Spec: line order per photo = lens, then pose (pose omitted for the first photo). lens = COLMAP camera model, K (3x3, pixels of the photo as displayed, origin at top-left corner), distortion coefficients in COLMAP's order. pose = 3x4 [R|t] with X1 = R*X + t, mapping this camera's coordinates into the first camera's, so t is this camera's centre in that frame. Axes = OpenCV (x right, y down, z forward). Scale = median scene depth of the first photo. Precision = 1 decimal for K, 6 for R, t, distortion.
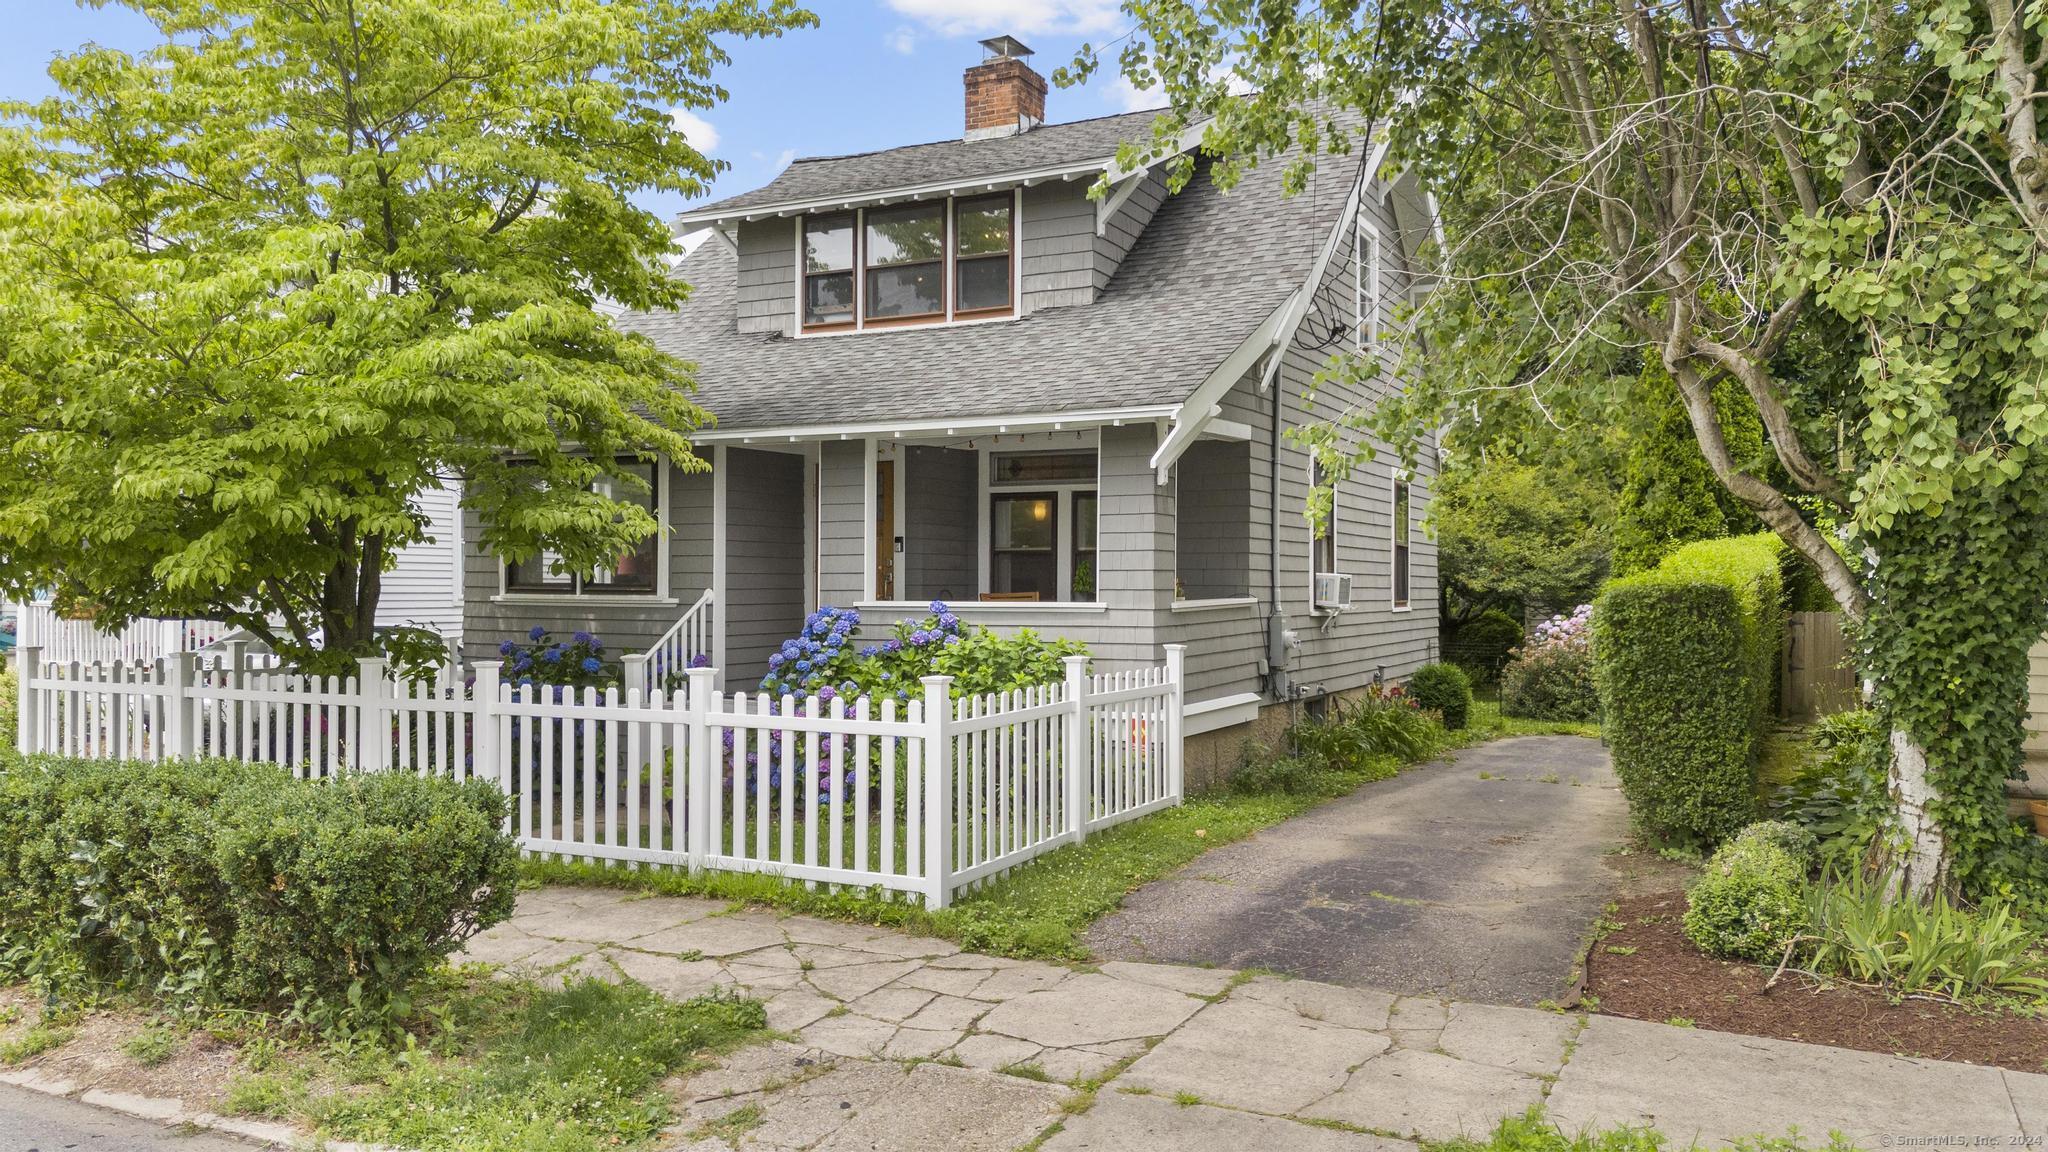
lens RADIAL K [[1523.9, 0, 1021.2], [0, 1523.9, 573.8], [0, 0, 1]] dist [0.040699, -0.003884]
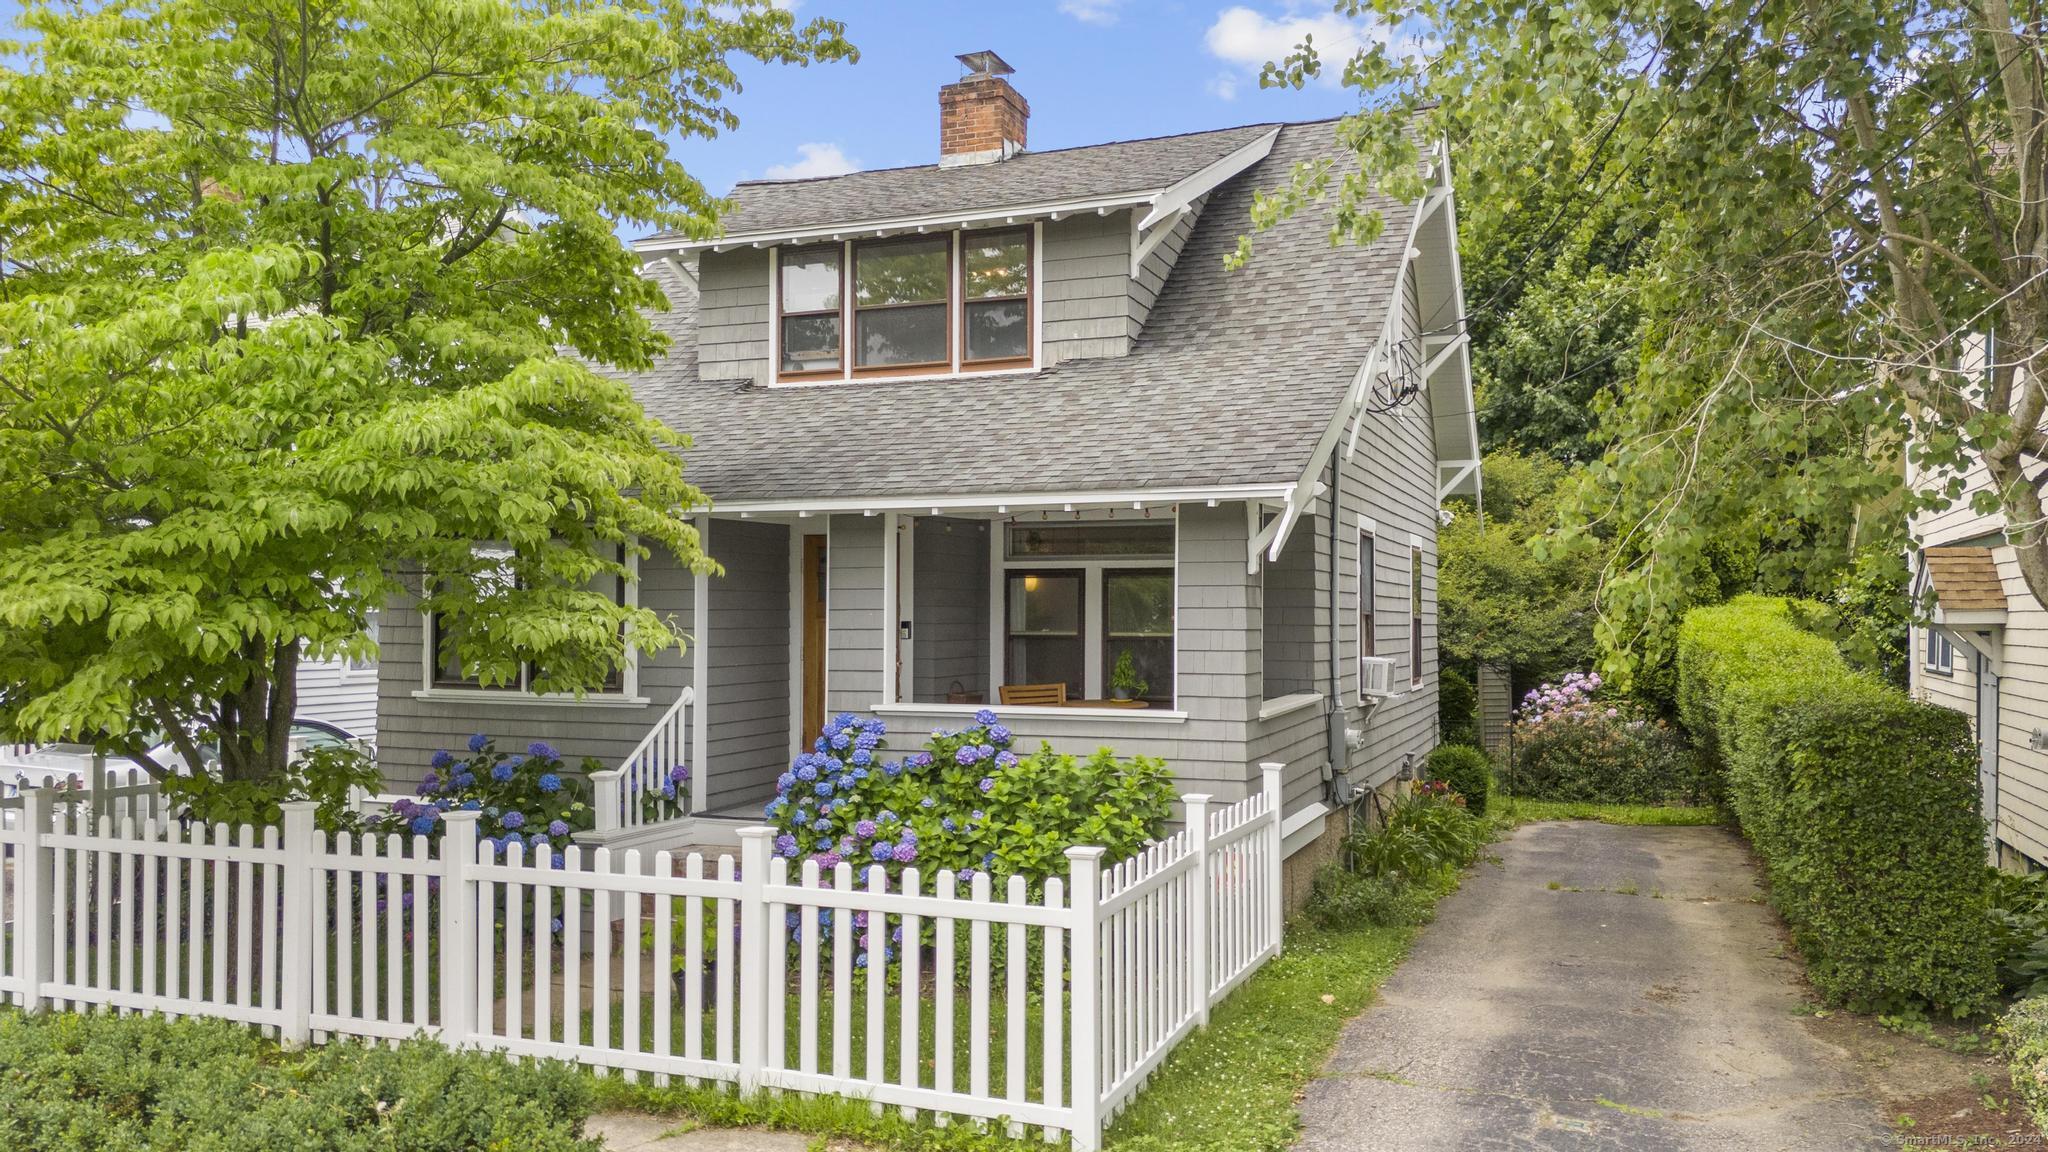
lens RADIAL K [[1523.9, 0, 1023.1], [0, 1523.9, 591.2], [0, 0, 1]] dist [0.040699, -0.003884]
pose [[0.995170, 0.000767, 0.098160, -0.120769], [-0.000046, 0.999973, -0.007349, -0.043214], [-0.098163, 0.007309, 0.995144, 0.165278]]
